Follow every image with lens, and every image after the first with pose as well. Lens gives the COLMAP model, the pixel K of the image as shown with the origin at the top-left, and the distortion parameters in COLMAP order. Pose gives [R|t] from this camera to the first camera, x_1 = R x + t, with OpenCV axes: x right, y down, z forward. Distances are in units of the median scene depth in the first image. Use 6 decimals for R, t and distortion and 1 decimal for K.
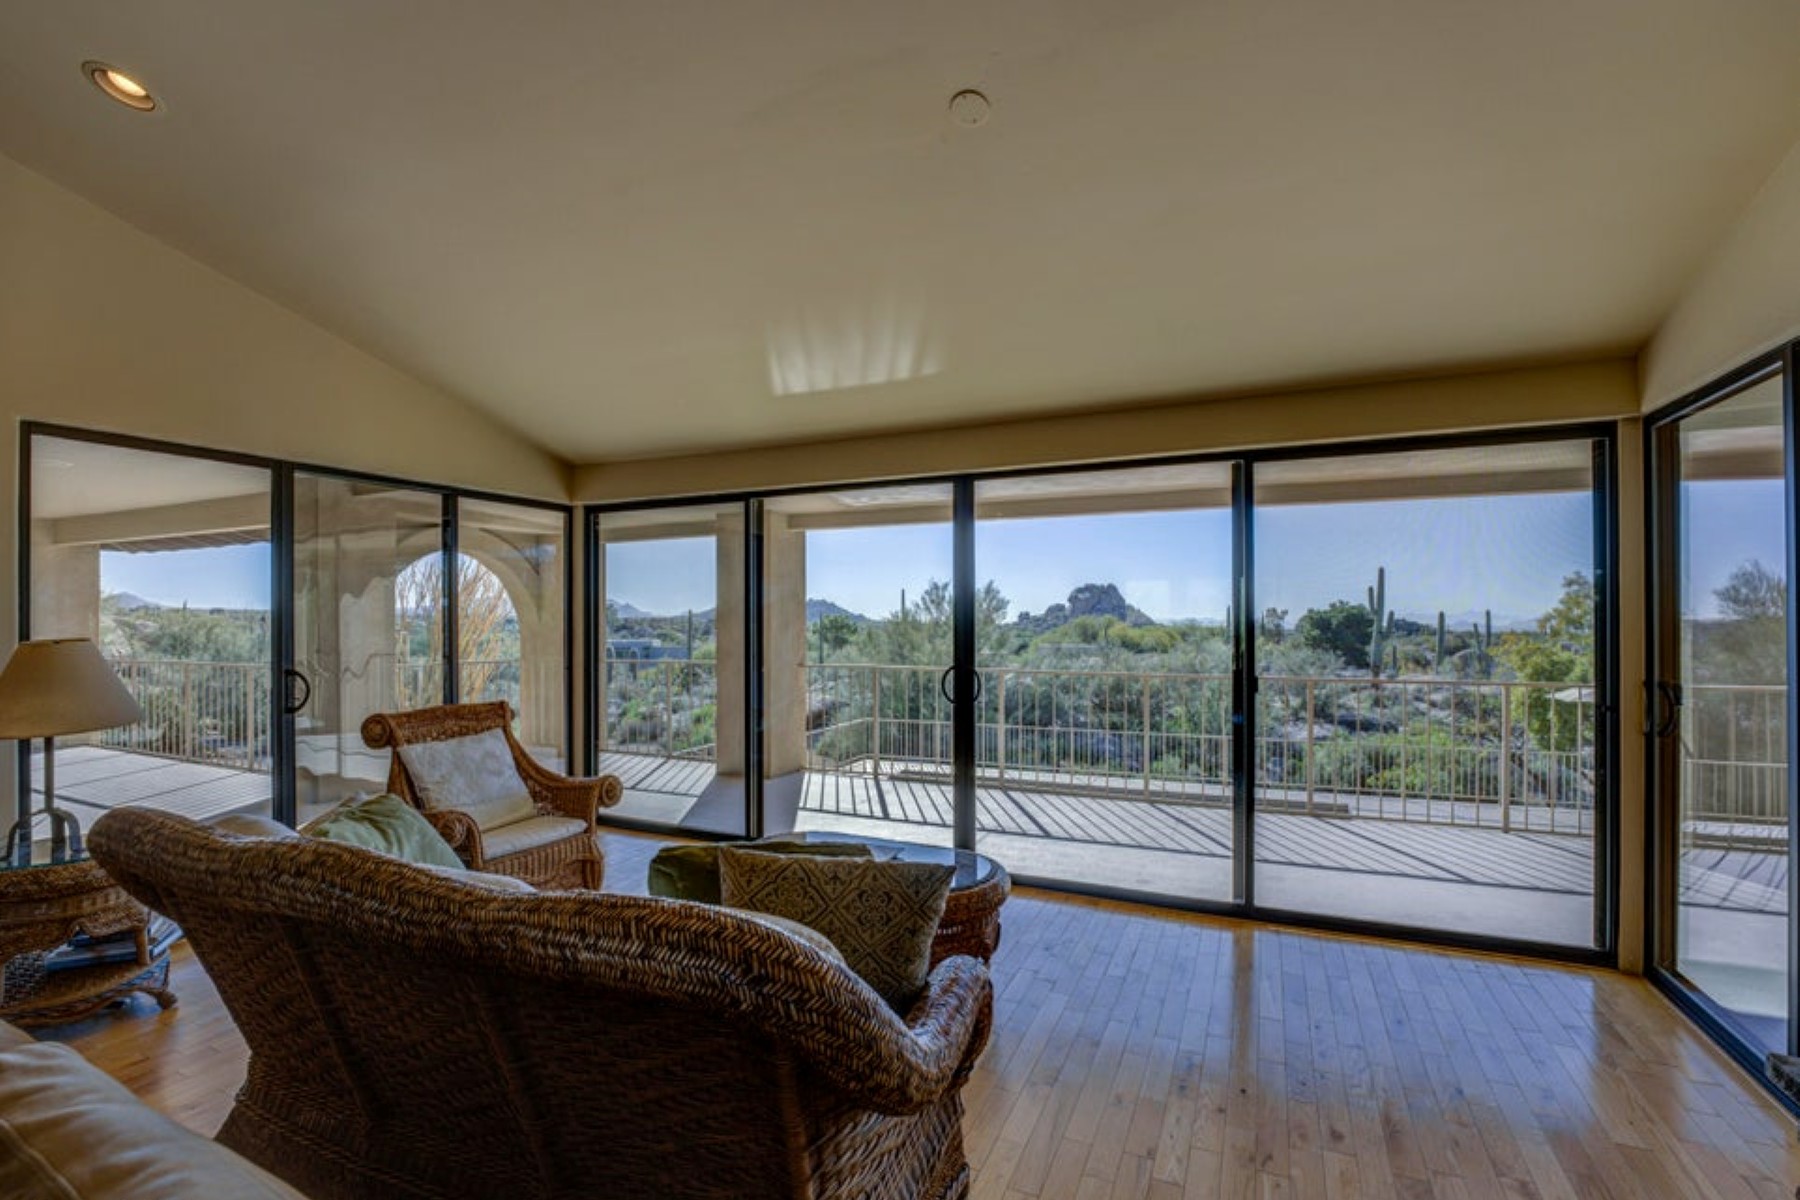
lens RADIAL K [[756.7, 0, 916.3], [0, 756.7, 605.7], [0, 0, 1]] dist [-0.019719, 0.000431]
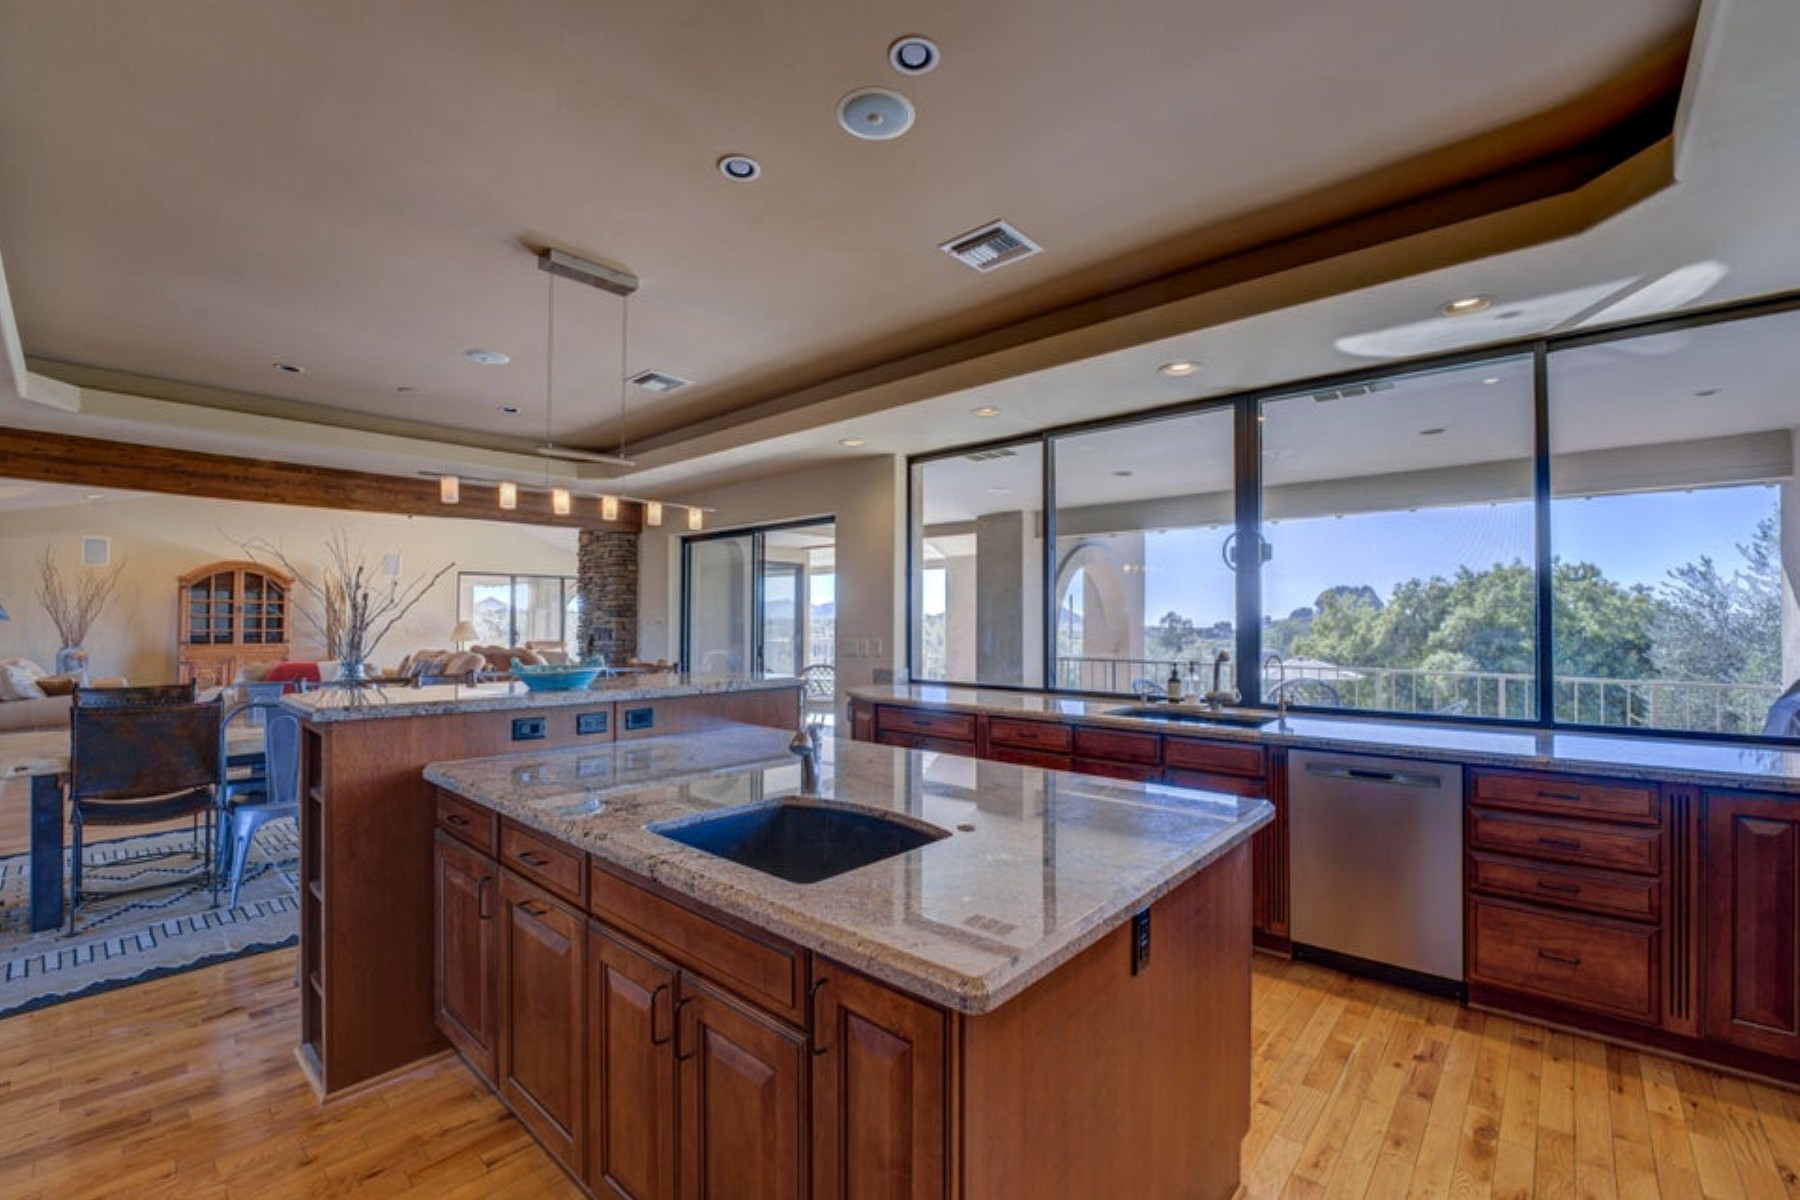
lens RADIAL K [[756.7, 0, 916.3], [0, 756.7, 605.7], [0, 0, 1]] dist [-0.019719, 0.000431]
pose [[0.955415, -0.000321, -0.295267, 0.292324], [-0.001093, 0.999989, -0.004624, -0.003658], [0.295265, 0.004740, 0.955404, -0.266502]]
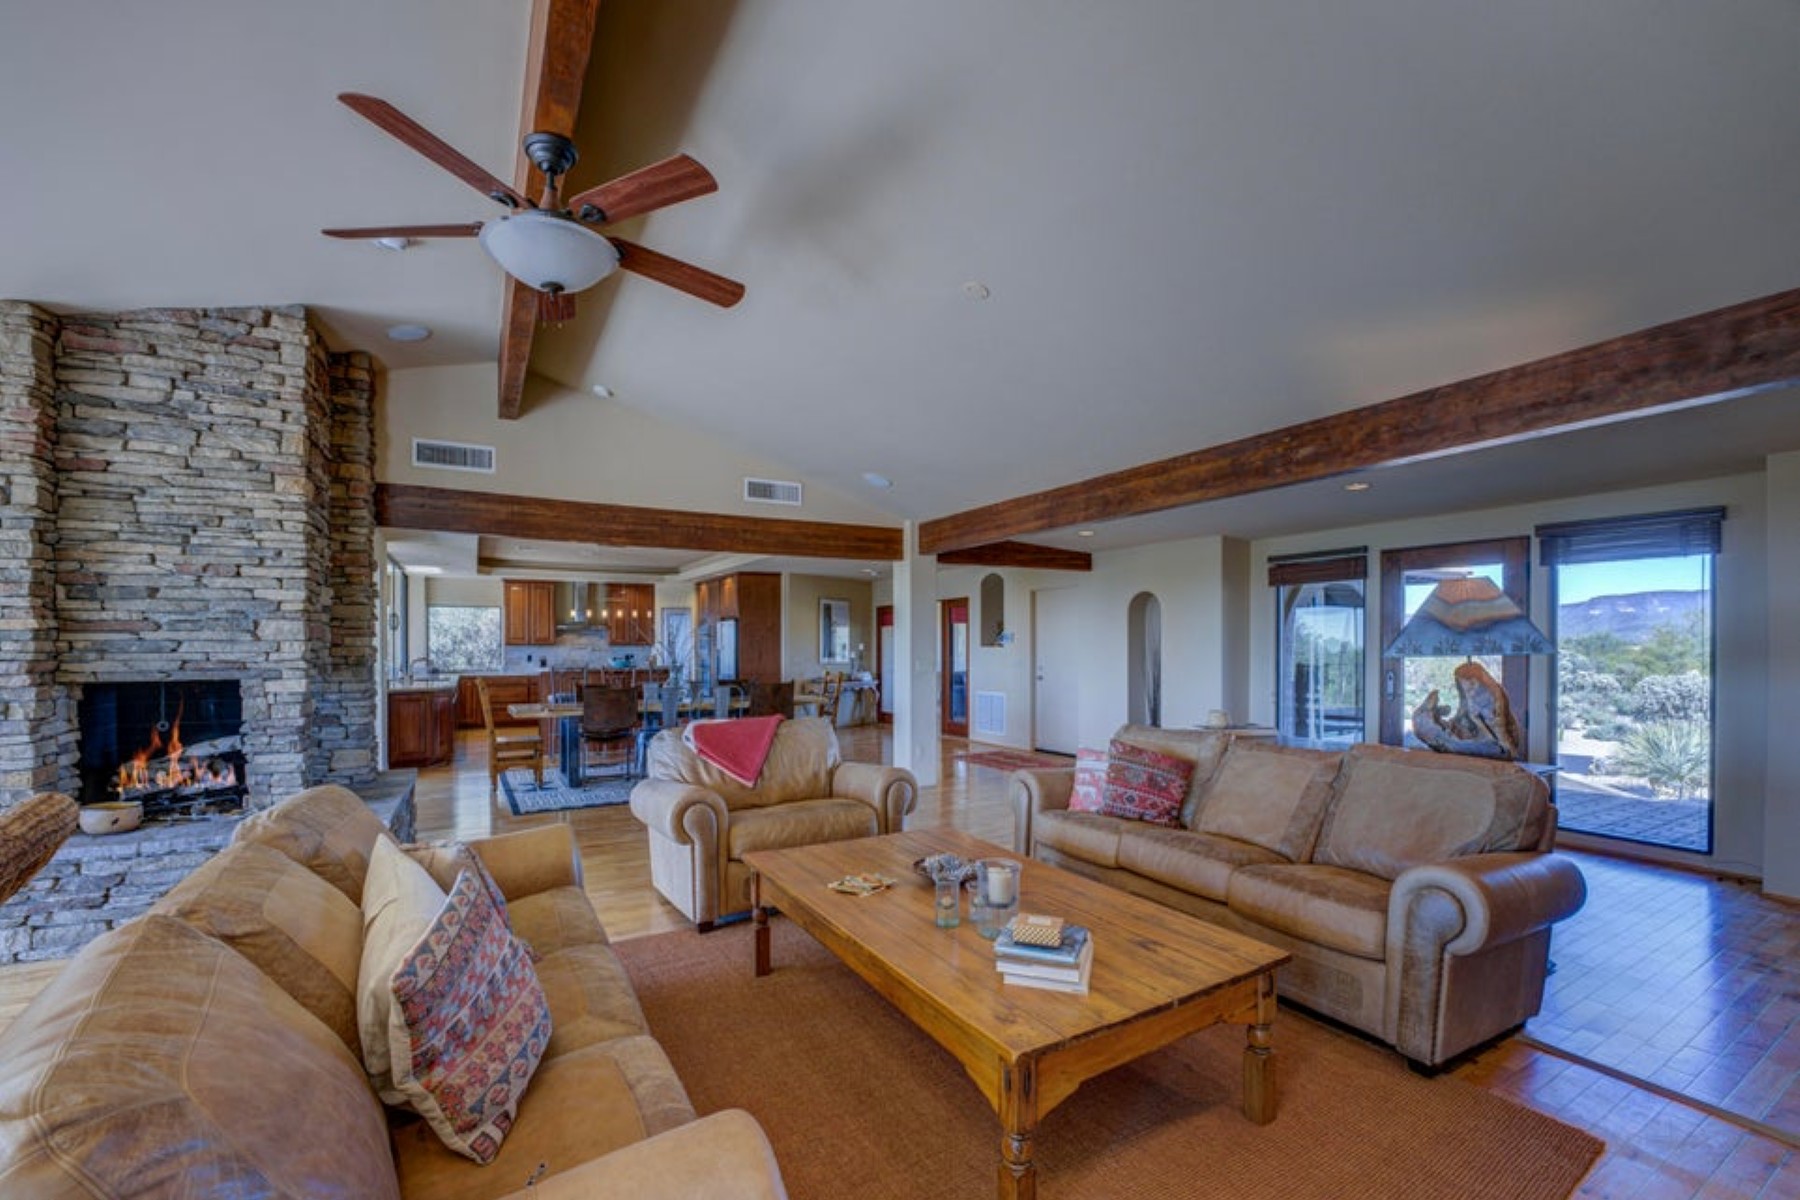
lens RADIAL K [[734.7, 0, 898.2], [0, 734.7, 648.1], [0, 0, 1]] dist [-0.021645, 0.000401]
pose [[-0.814535, 0.003241, 0.580105, -0.129702], [-0.002757, 0.999951, -0.009458, 0.001667], [-0.580107, -0.009304, -0.814487, 0.051194]]
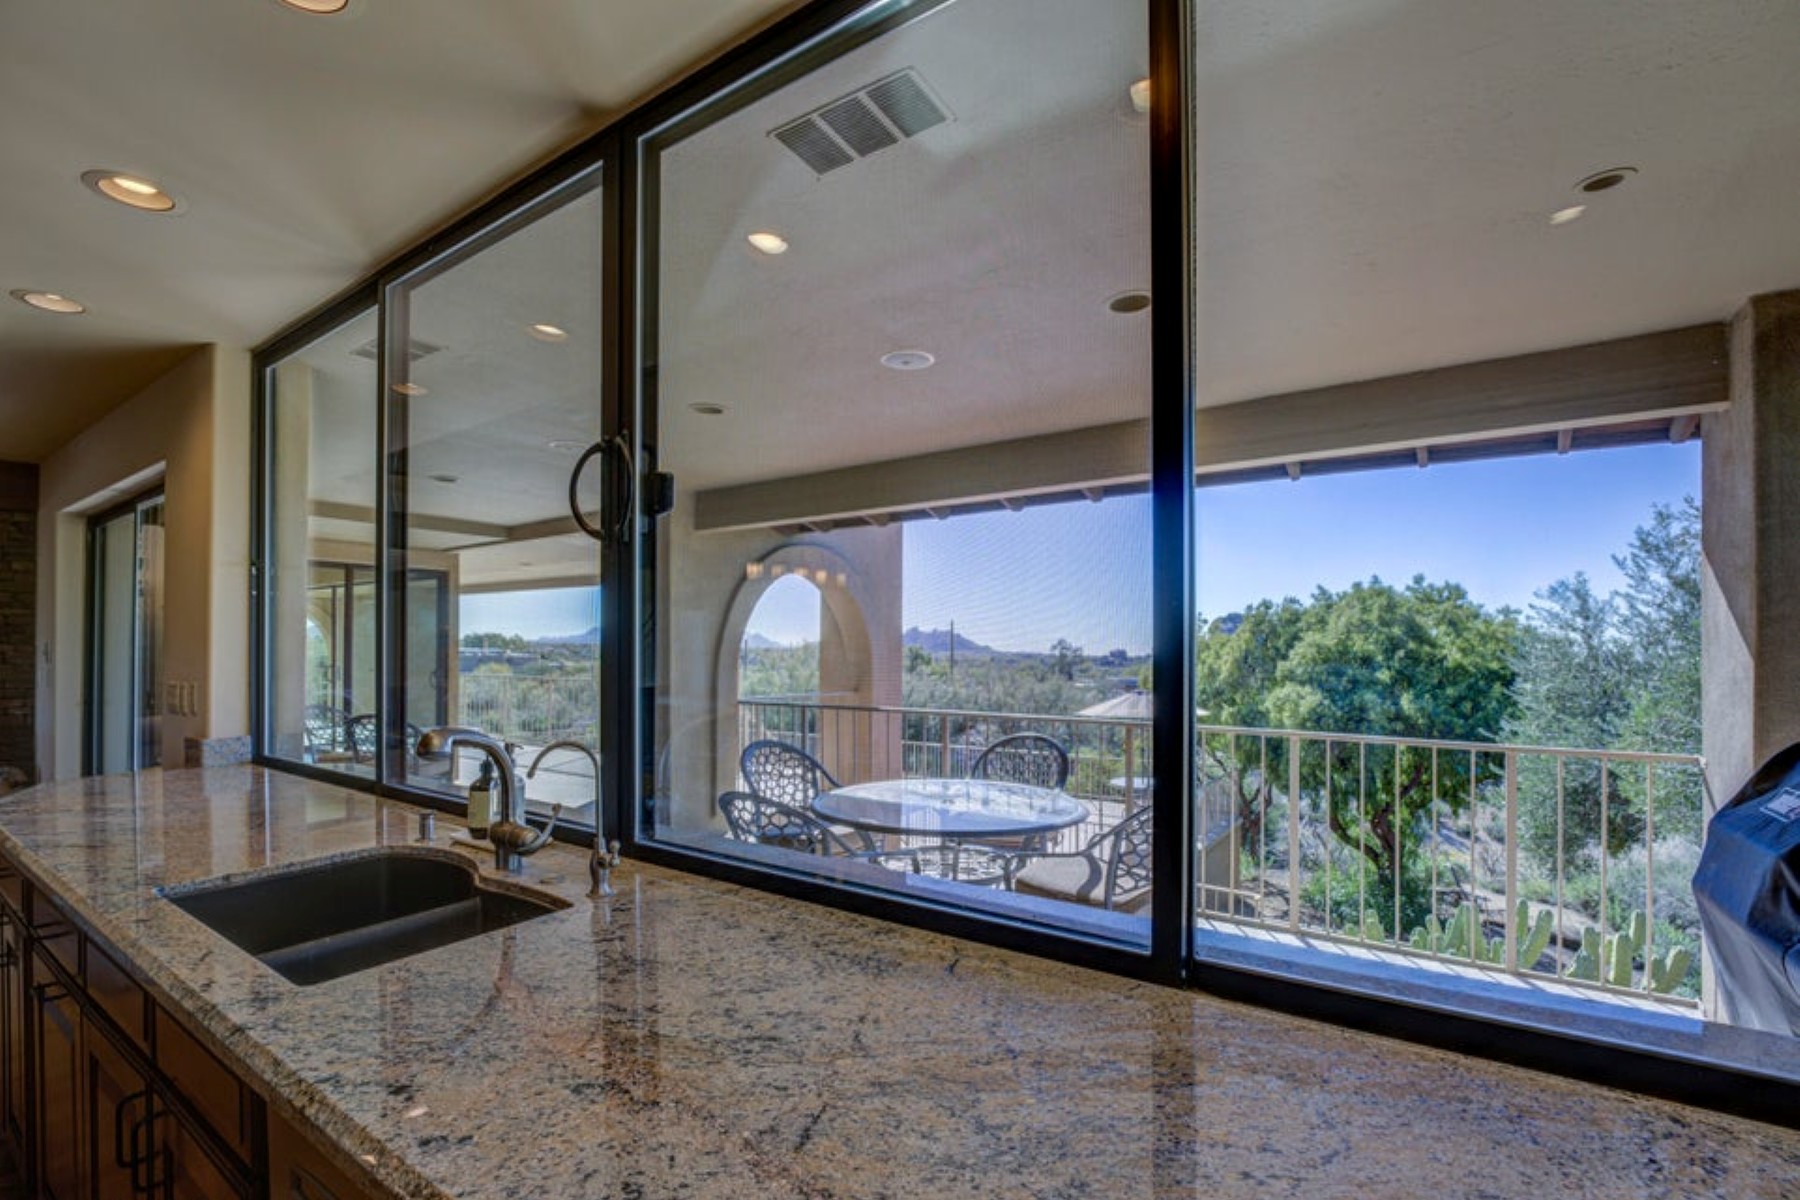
lens RADIAL K [[793.5, 0, 895.2], [0, 793.5, 643.8], [0, 0, 1]] dist [-0.010894, 0.000353]
pose [[0.981614, 0.003427, -0.190848, 0.346610], [-0.001653, 0.999954, 0.009452, -0.002694], [0.190871, -0.008963, 0.981574, -0.167793]]
